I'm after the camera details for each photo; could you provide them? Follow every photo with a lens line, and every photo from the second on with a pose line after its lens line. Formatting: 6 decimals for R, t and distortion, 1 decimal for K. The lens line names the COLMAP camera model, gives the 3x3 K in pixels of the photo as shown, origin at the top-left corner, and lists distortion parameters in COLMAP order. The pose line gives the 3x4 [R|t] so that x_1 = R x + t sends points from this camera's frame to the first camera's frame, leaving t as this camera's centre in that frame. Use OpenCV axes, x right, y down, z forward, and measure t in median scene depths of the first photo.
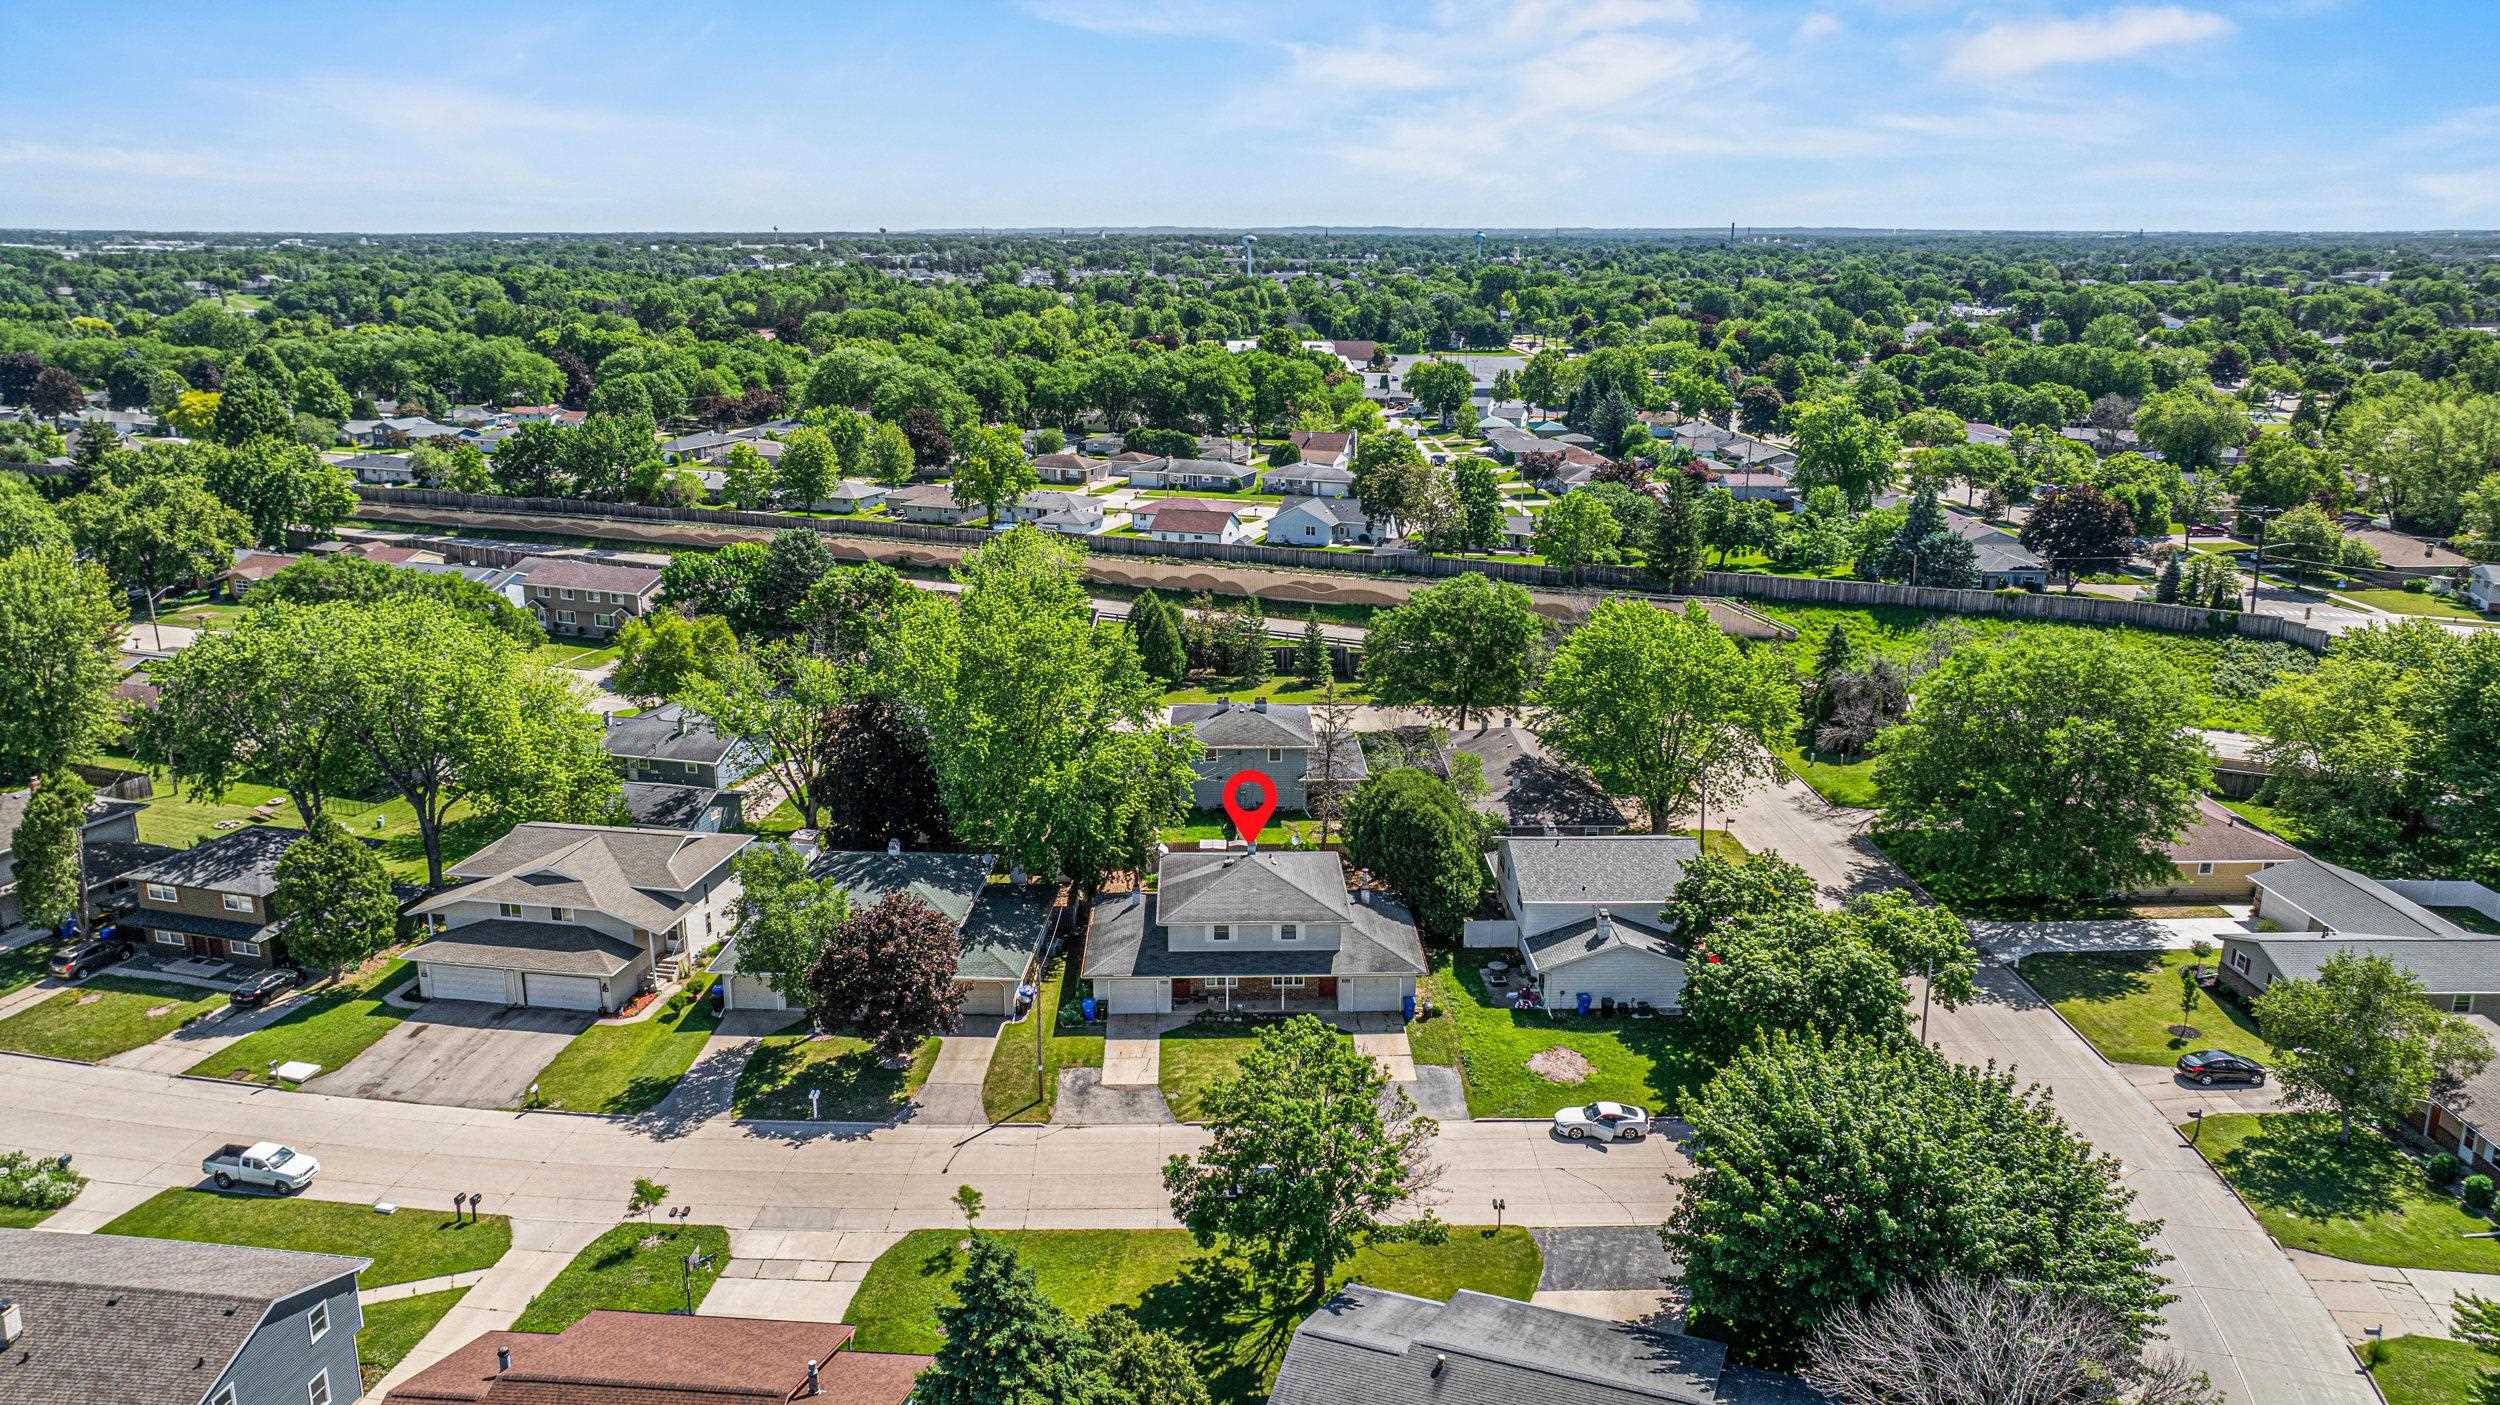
lens RADIAL K [[1807.5, 0, 1253.9], [0, 1807.5, 678.1], [0, 0, 1]] dist [0.004383, 0.000682]
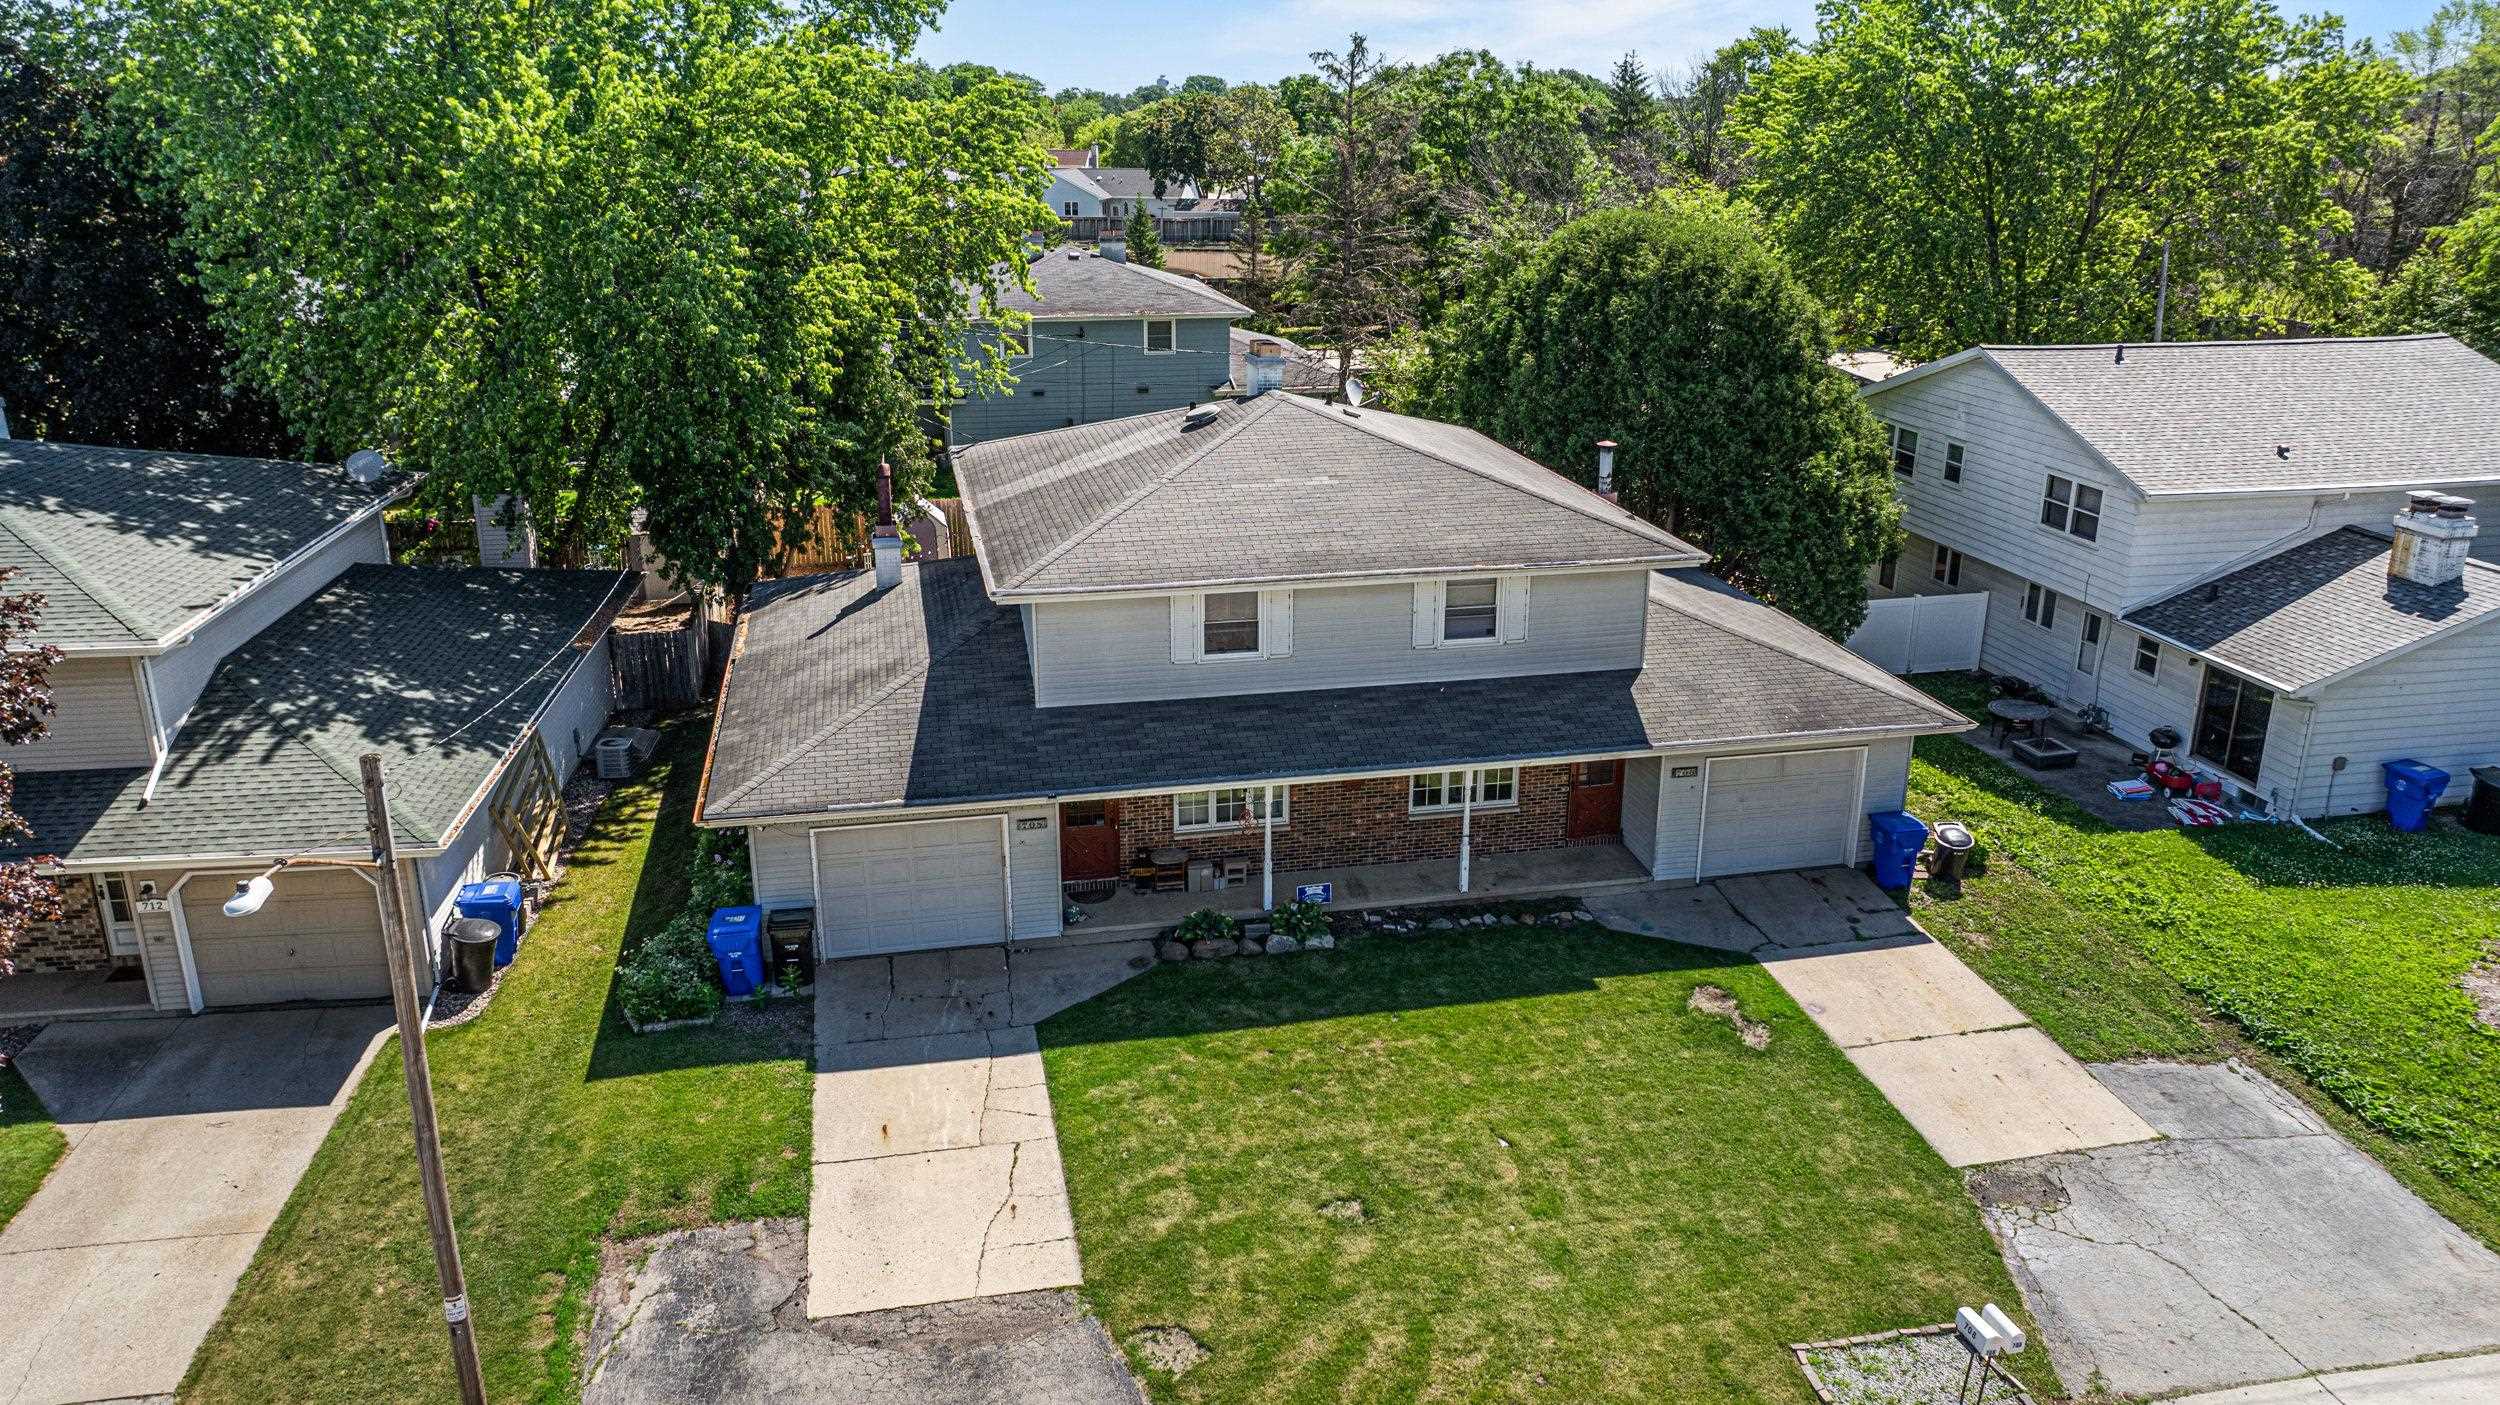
lens RADIAL K [[1807.5, 0, 1240.7], [0, 1807.5, 709.7], [0, 0, 1]] dist [0.004383, 0.000682]
pose [[0.986167, -0.063585, 0.153074, -0.058000], [0.050670, 0.994932, 0.086846, 0.130238], [-0.157820, -0.077889, 0.984391, 0.735760]]
